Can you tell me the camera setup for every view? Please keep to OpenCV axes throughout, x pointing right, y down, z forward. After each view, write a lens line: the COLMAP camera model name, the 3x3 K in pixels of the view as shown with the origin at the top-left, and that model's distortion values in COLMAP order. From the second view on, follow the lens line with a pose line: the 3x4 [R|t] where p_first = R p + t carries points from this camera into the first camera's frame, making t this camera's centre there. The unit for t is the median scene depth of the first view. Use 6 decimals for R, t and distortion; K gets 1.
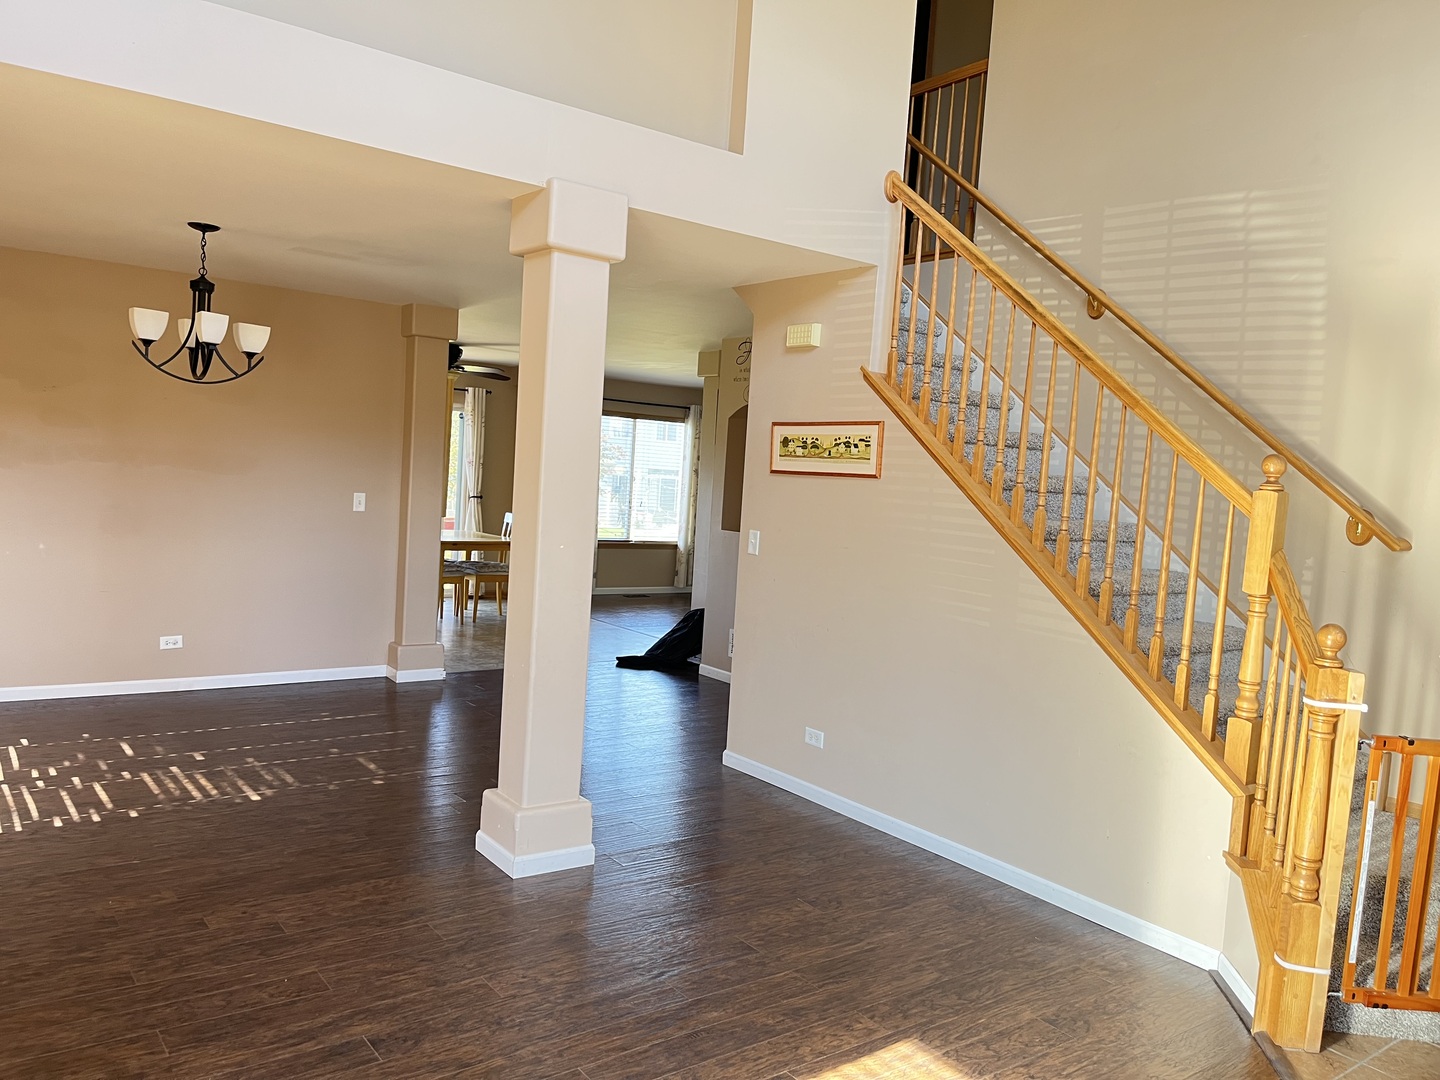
lens RADIAL K [[1086.8, 0, 720.0], [0, 1086.8, 540.0], [0, 0, 1]] dist [0.080807, -0.108325]
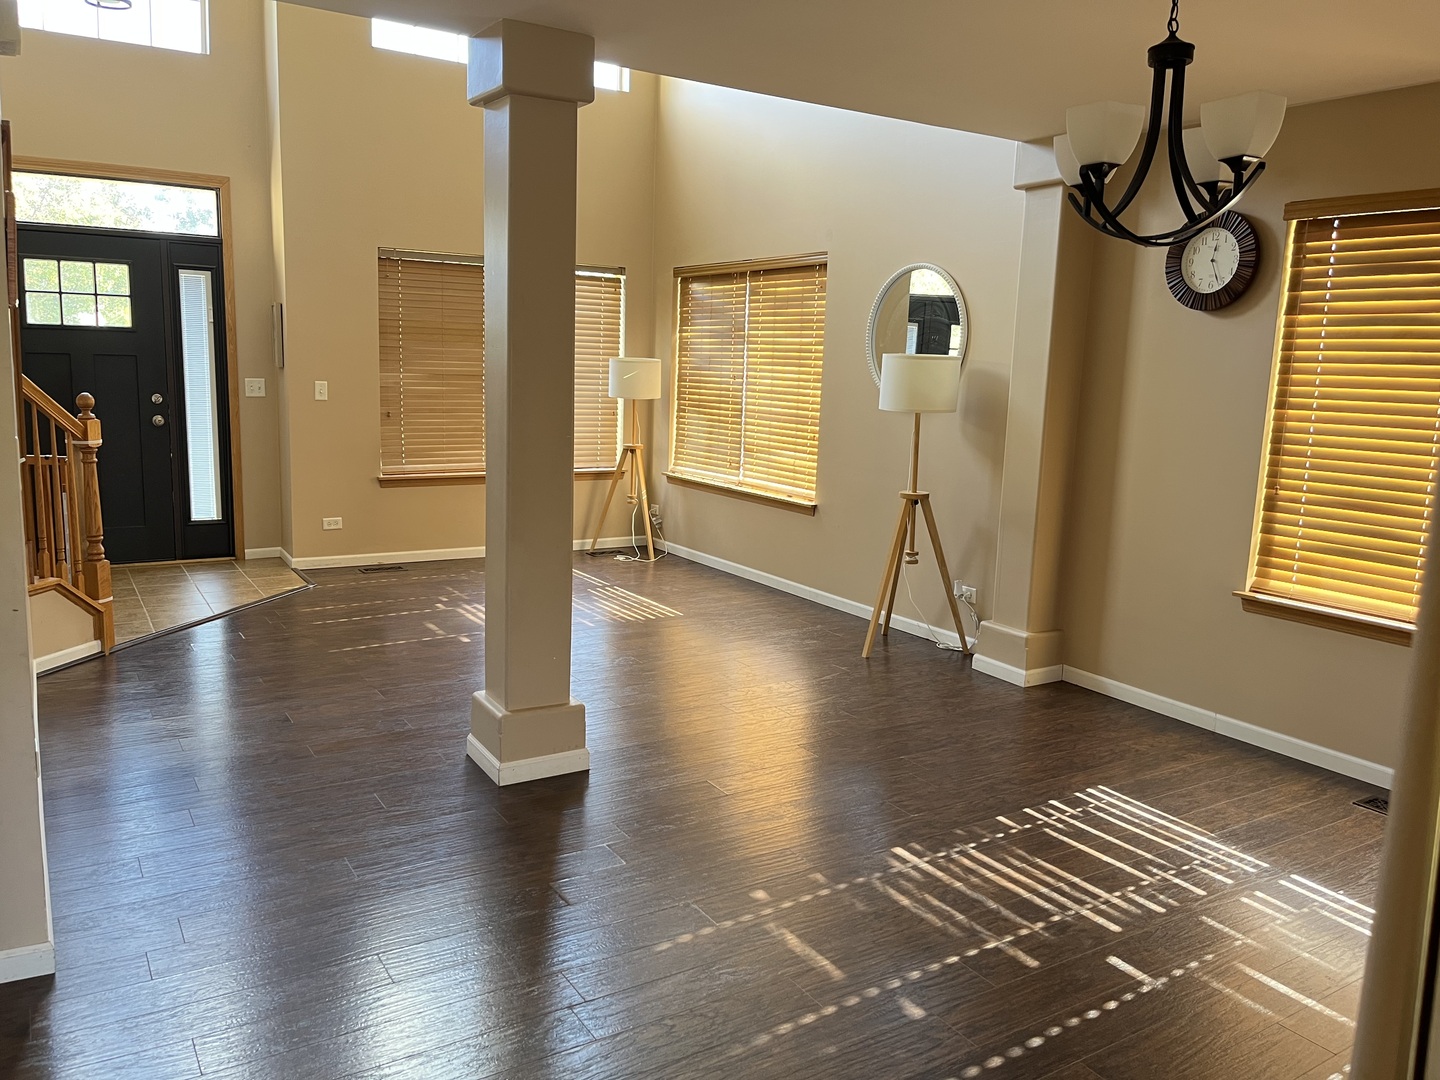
lens RADIAL K [[1086.8, 0, 720.0], [0, 1086.8, 540.0], [0, 0, 1]] dist [0.080807, -0.108325]
pose [[-0.992728, -0.106649, 0.055826, -0.321989], [-0.091231, 0.969124, 0.229074, -0.112671], [-0.078533, 0.222315, -0.971807, 1.643558]]
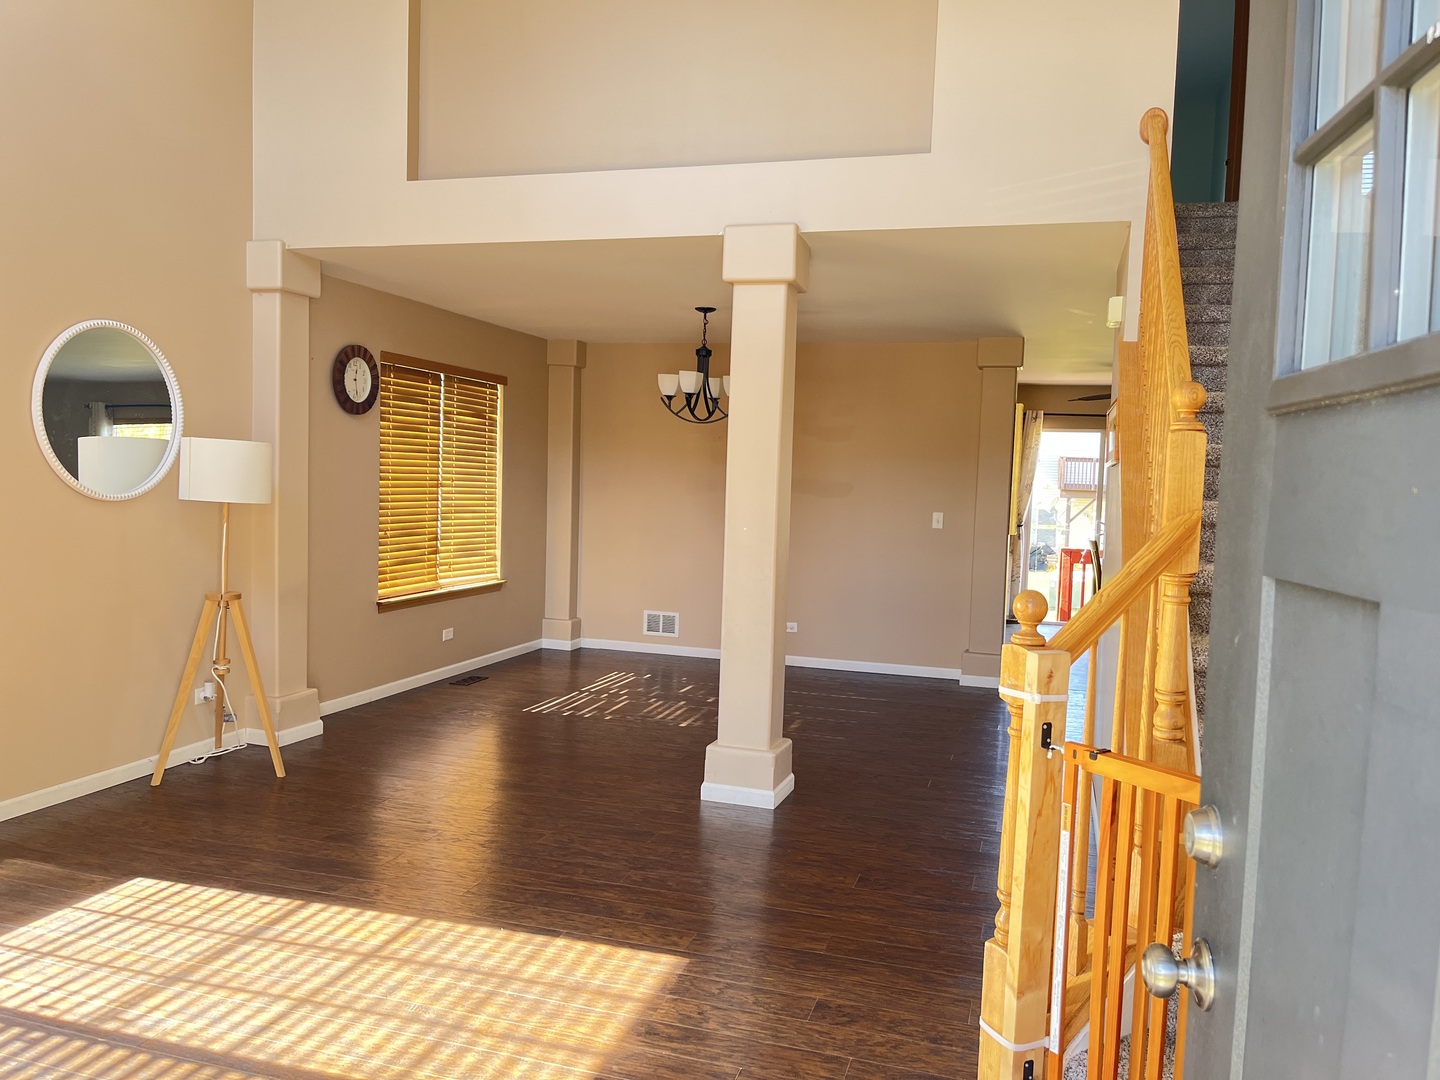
lens RADIAL K [[1086.8, 0, 720.0], [0, 1086.8, 540.0], [0, 0, 1]] dist [0.080807, -0.108325]
pose [[0.595142, 0.003176, -0.803615, 0.673404], [-0.047727, 0.998367, -0.031400, 0.047829], [0.802202, 0.057041, 0.594321, 0.232125]]
